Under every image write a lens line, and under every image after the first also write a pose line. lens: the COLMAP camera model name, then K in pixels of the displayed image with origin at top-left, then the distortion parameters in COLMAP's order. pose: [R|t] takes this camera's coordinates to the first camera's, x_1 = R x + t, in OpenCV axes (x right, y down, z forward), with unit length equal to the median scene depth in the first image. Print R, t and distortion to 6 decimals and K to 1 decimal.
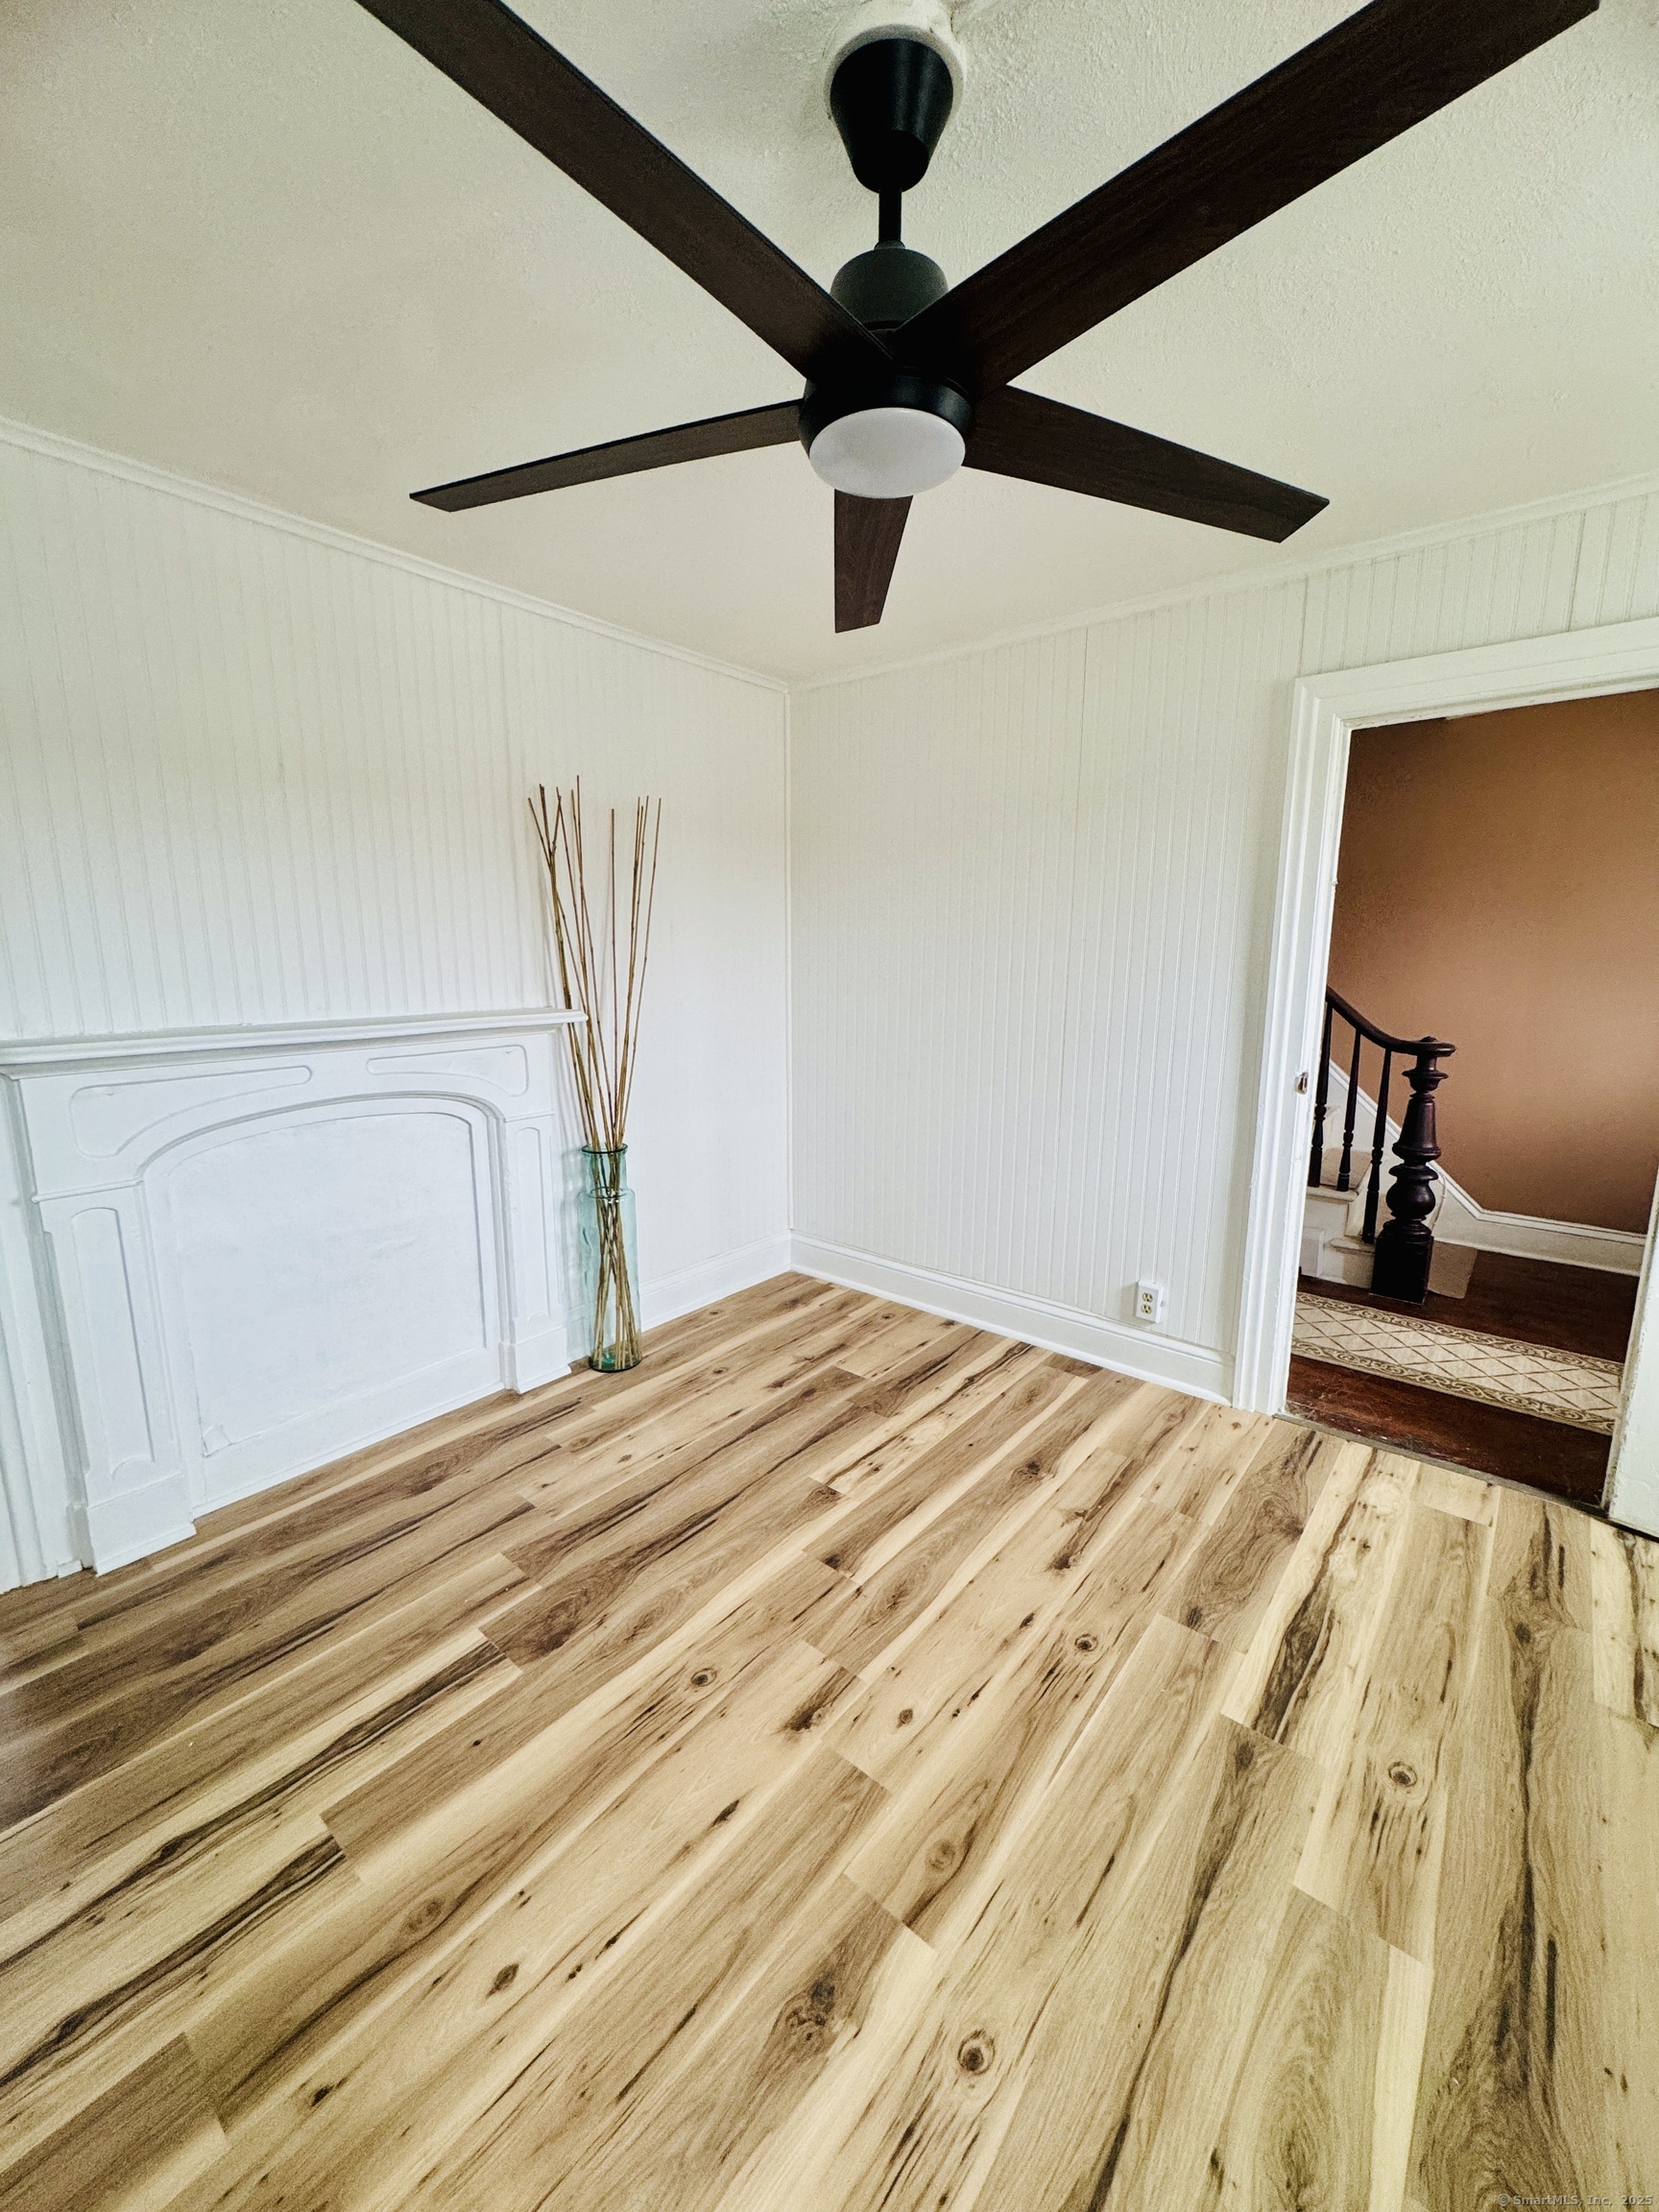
lens RADIAL K [[882.2, 0, 837.8], [0, 882.2, 1100.7], [0, 0, 1]] dist [-0.004302, -0.000650]
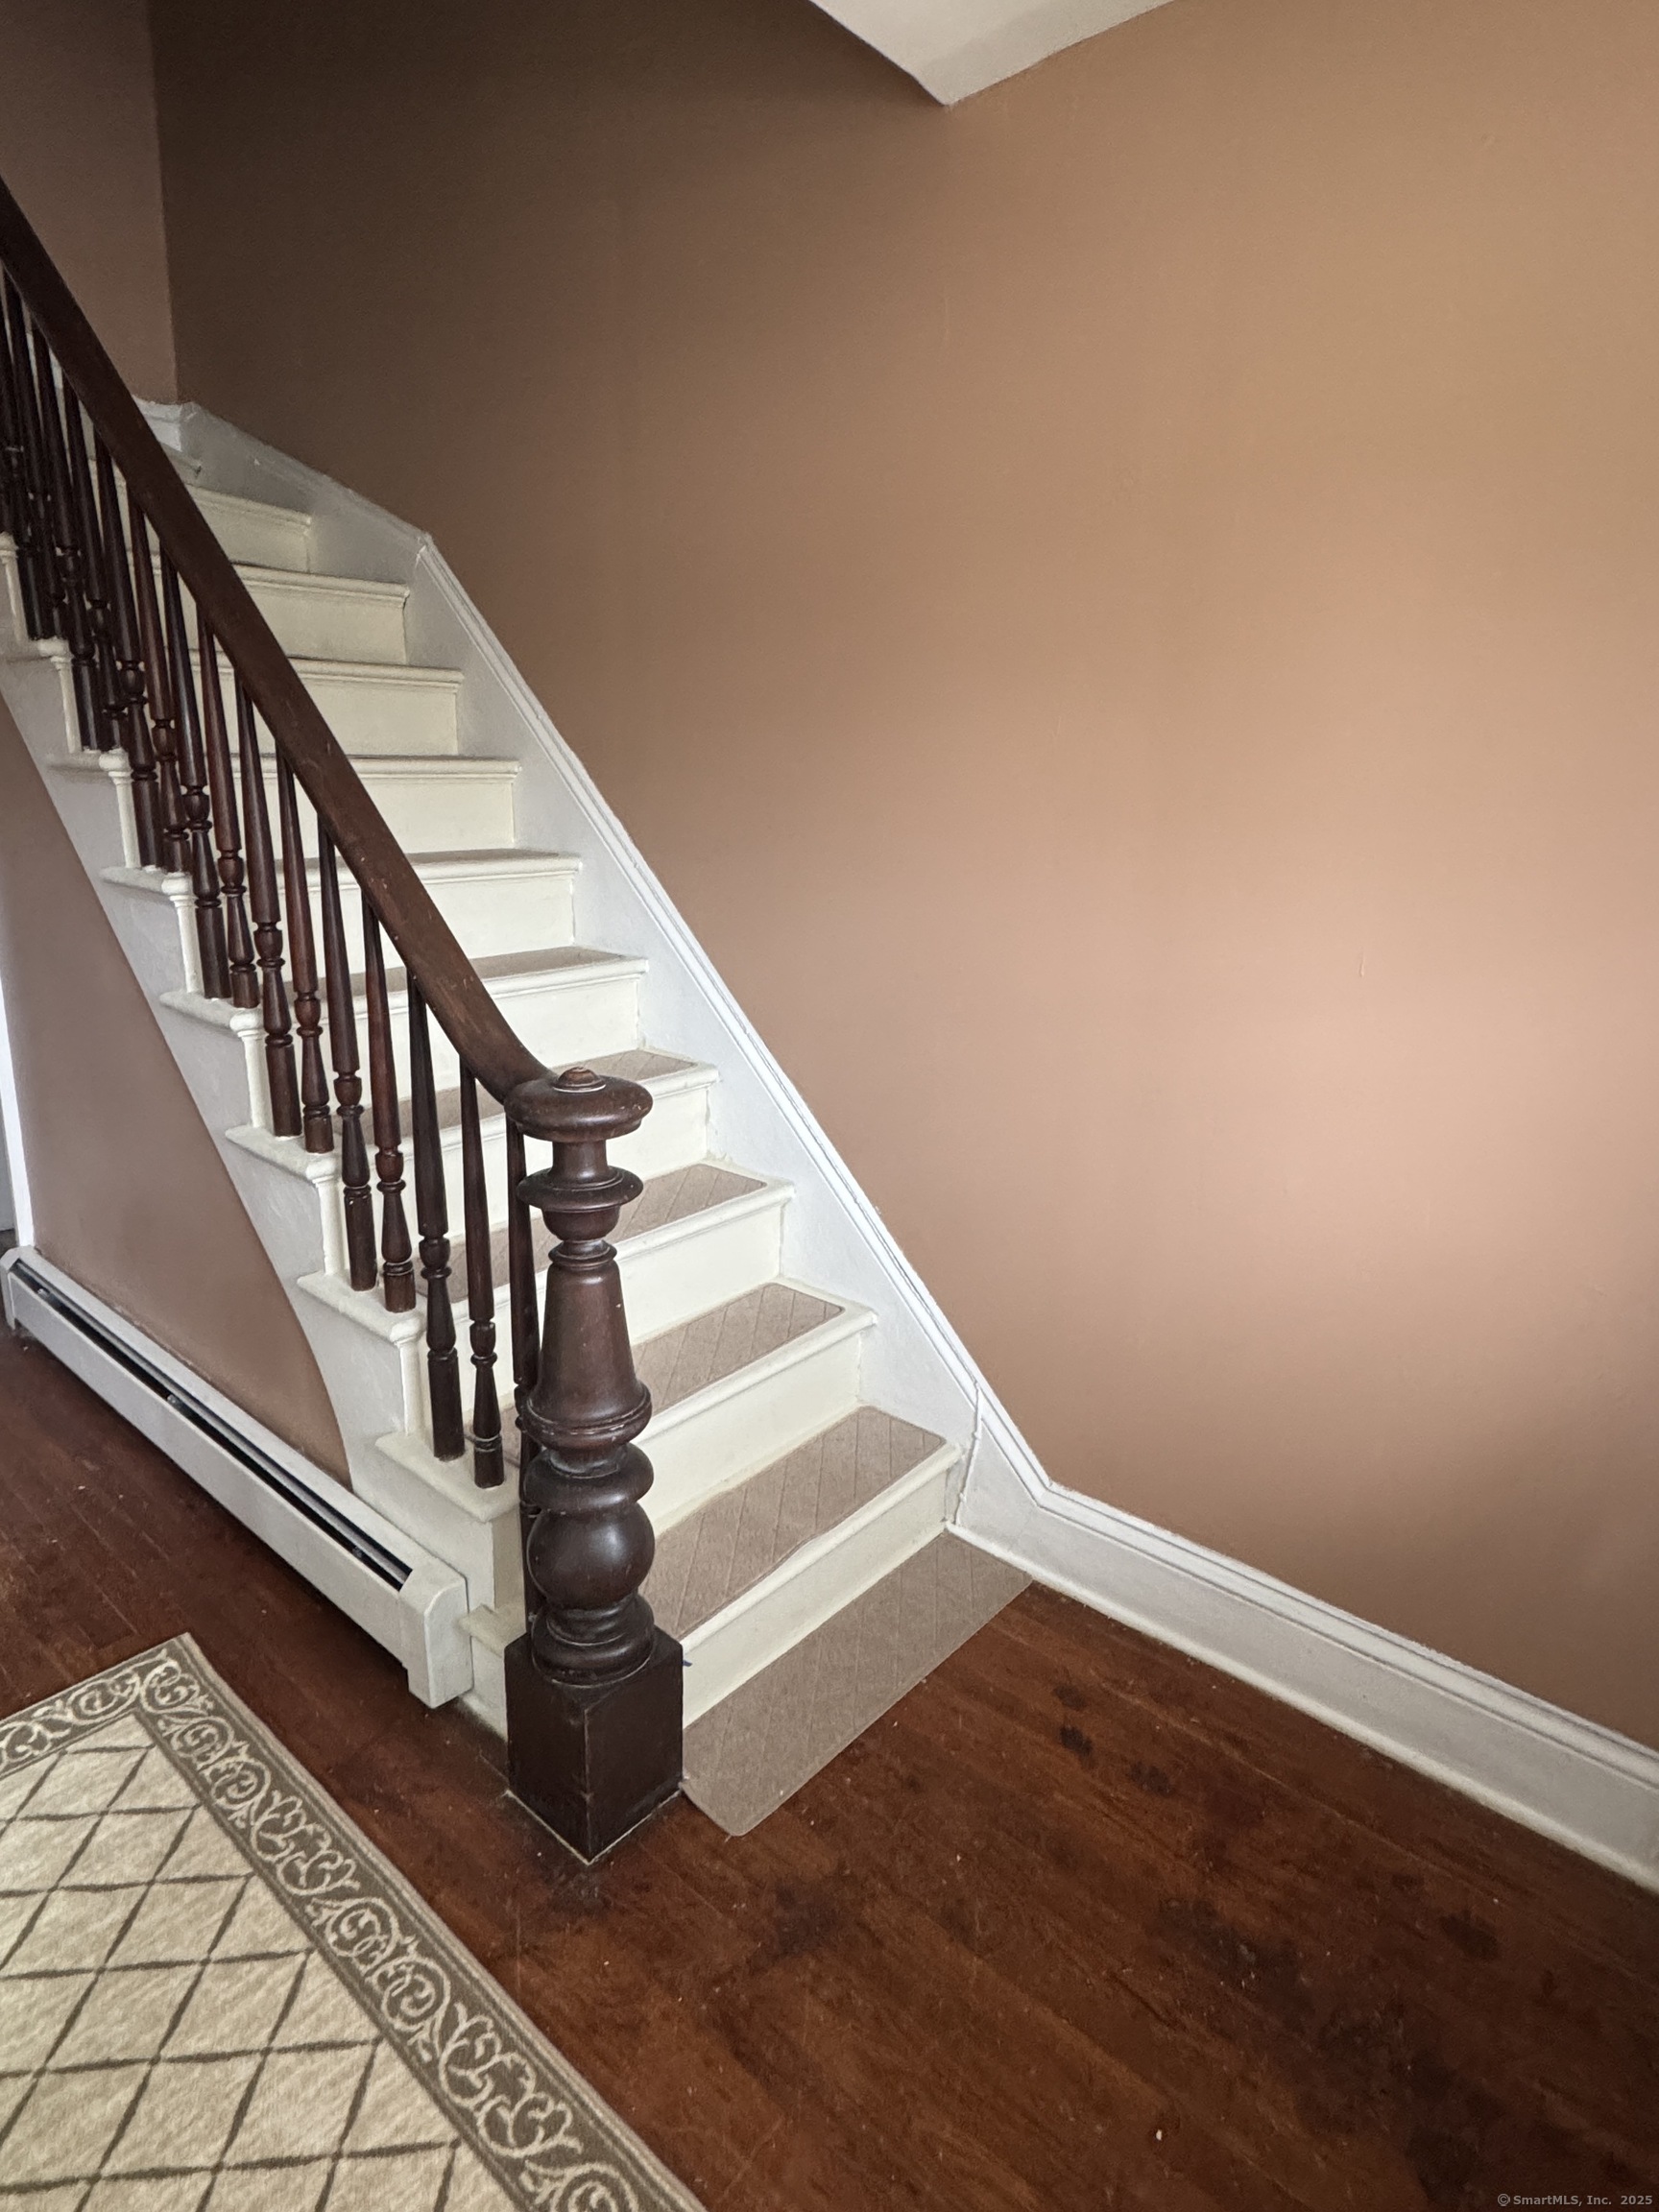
lens RADIAL K [[1215.4, 0, 824.7], [0, 1215.4, 1109.0], [0, 0, 1]] dist [-0.000364, 0.000106]
pose [[0.998593, 0.045565, -0.027135, 0.804599], [-0.042271, 0.992855, 0.111590, -0.111382], [0.032026, -0.110286, 0.993384, 0.620763]]
